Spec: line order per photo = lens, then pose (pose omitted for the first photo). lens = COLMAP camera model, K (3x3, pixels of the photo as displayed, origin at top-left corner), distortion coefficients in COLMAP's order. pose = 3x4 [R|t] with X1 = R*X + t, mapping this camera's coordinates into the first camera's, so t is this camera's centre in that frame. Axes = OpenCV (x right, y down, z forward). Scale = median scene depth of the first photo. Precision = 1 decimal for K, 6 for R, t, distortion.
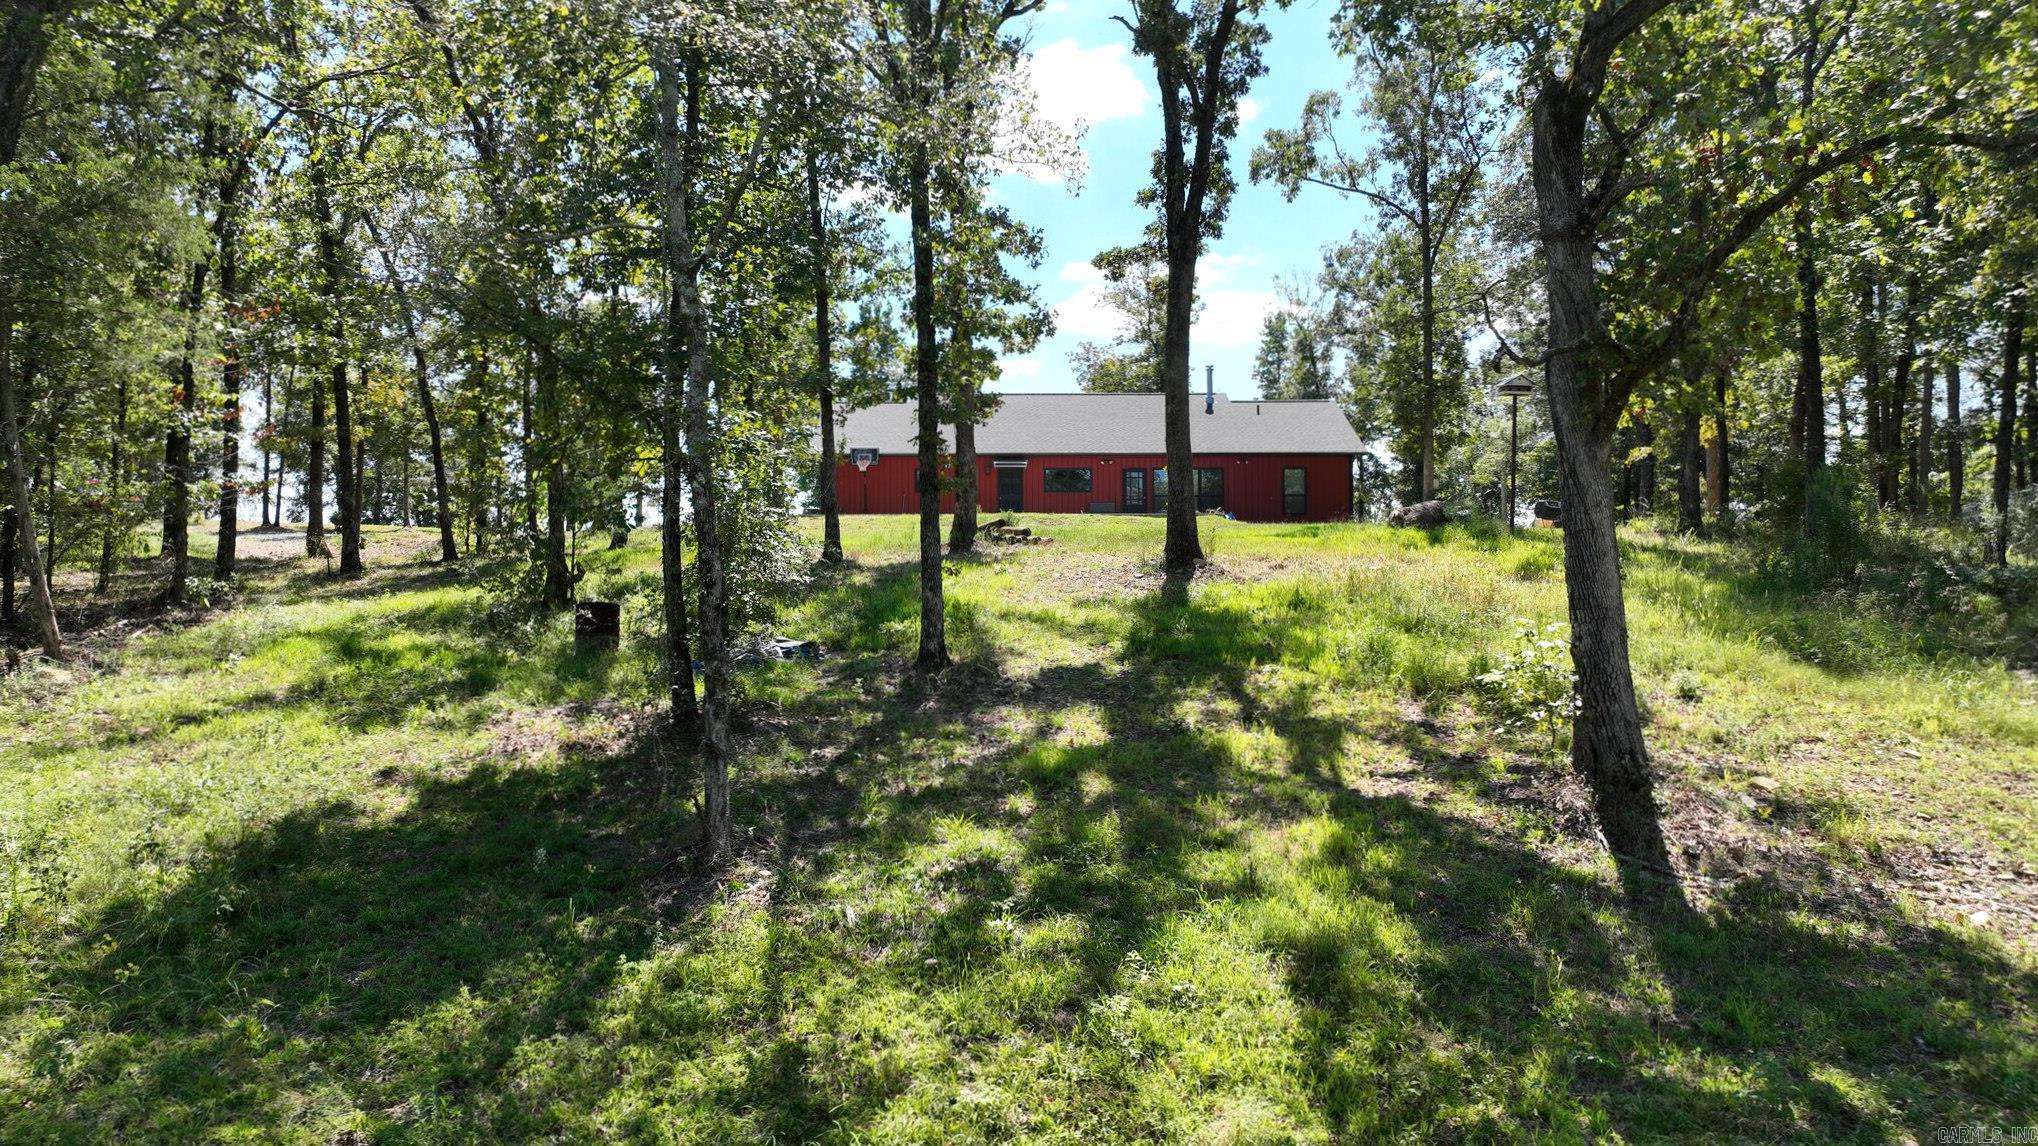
lens RADIAL K [[1471.3, 0, 1015.2], [0, 1471.3, 570.9], [0, 0, 1]] dist [-0.003133, 0.000047]
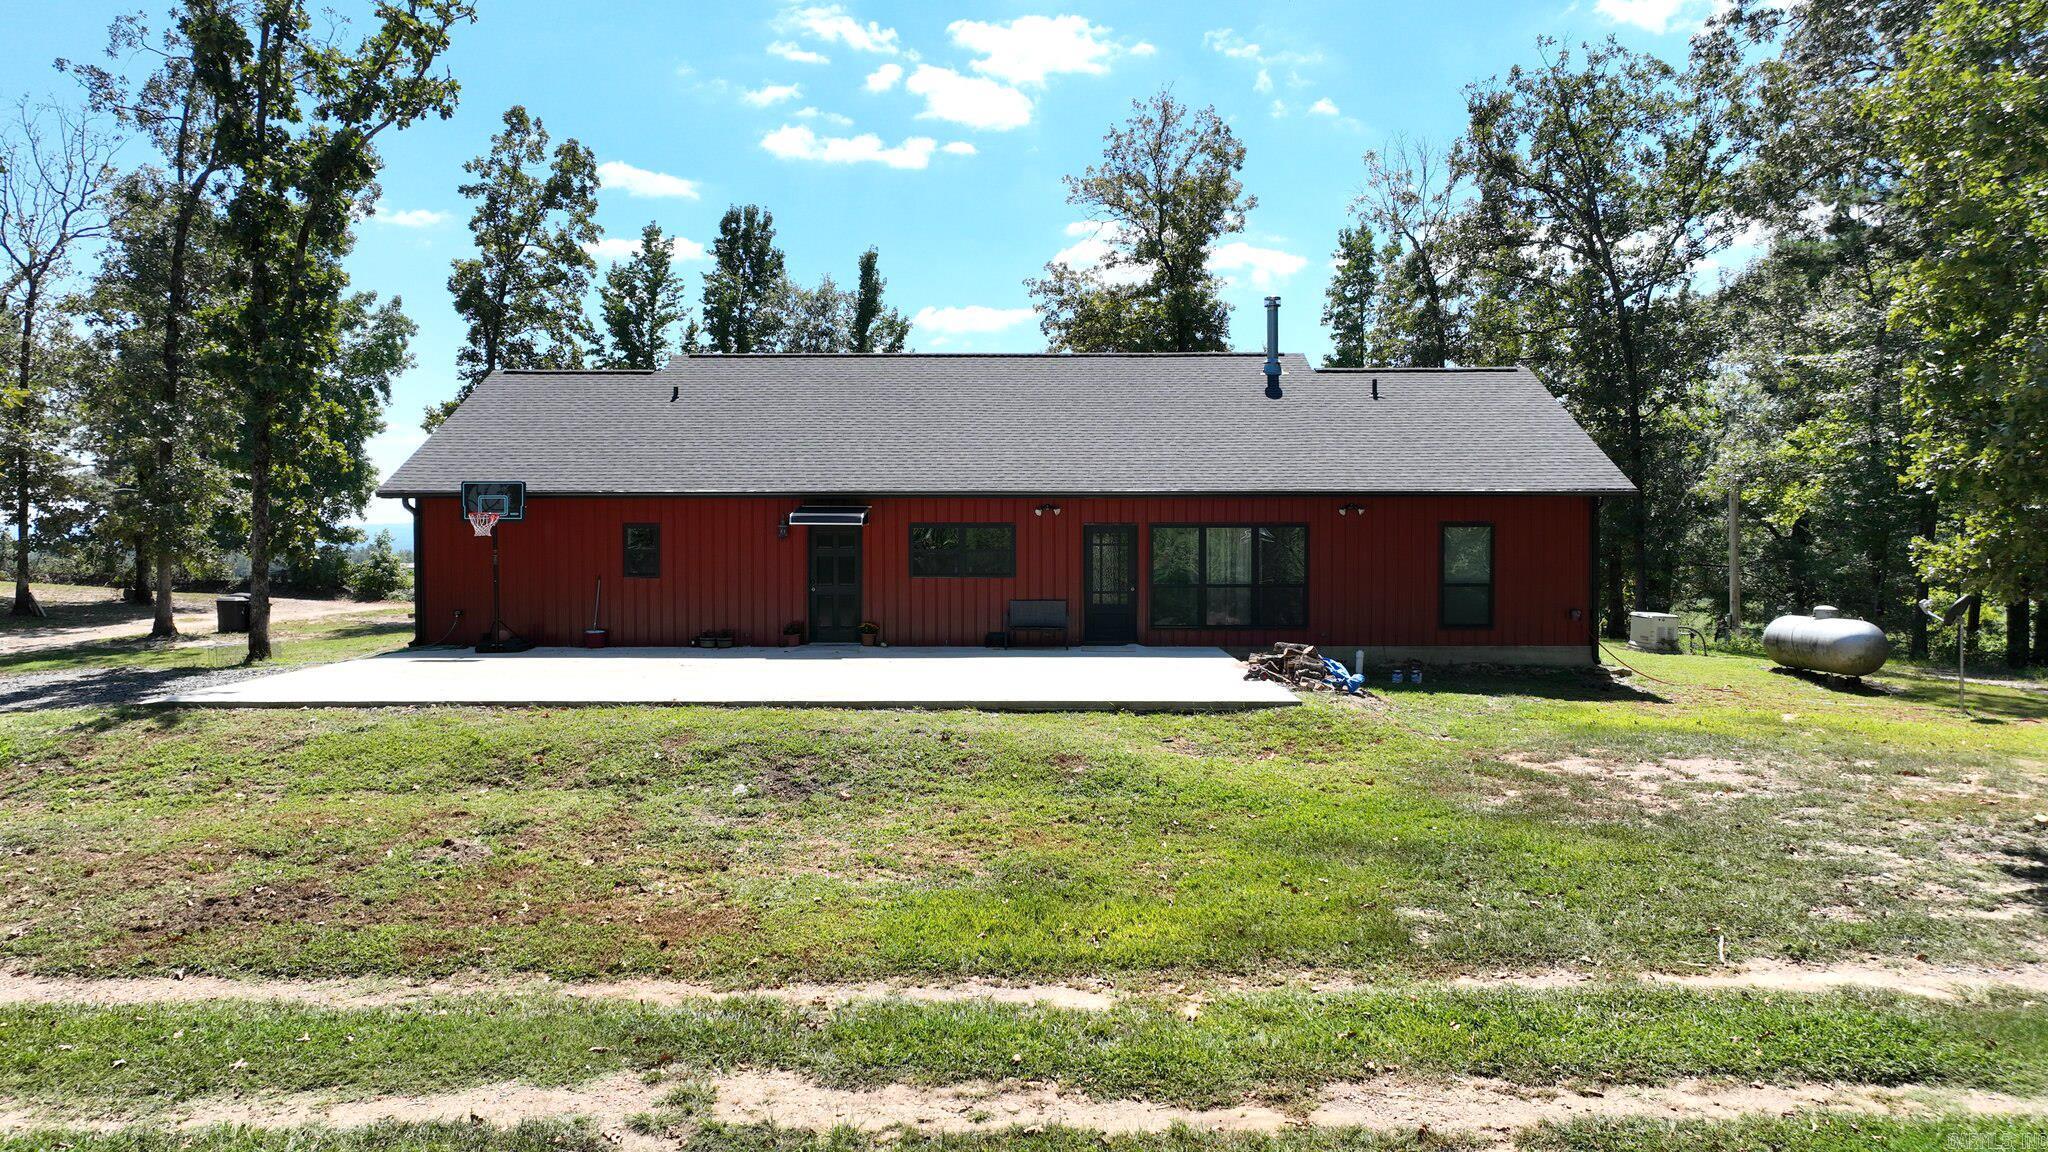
lens RADIAL K [[1478.5, 0, 1028.5], [0, 1478.5, 580.8], [0, 0, 1]] dist [-0.003133, 0.000047]
pose [[0.999958, 0.003370, -0.008571, 0.042378], [-0.003008, 0.999116, 0.041923, -0.050364], [0.008705, -0.041895, 0.999084, 0.387192]]
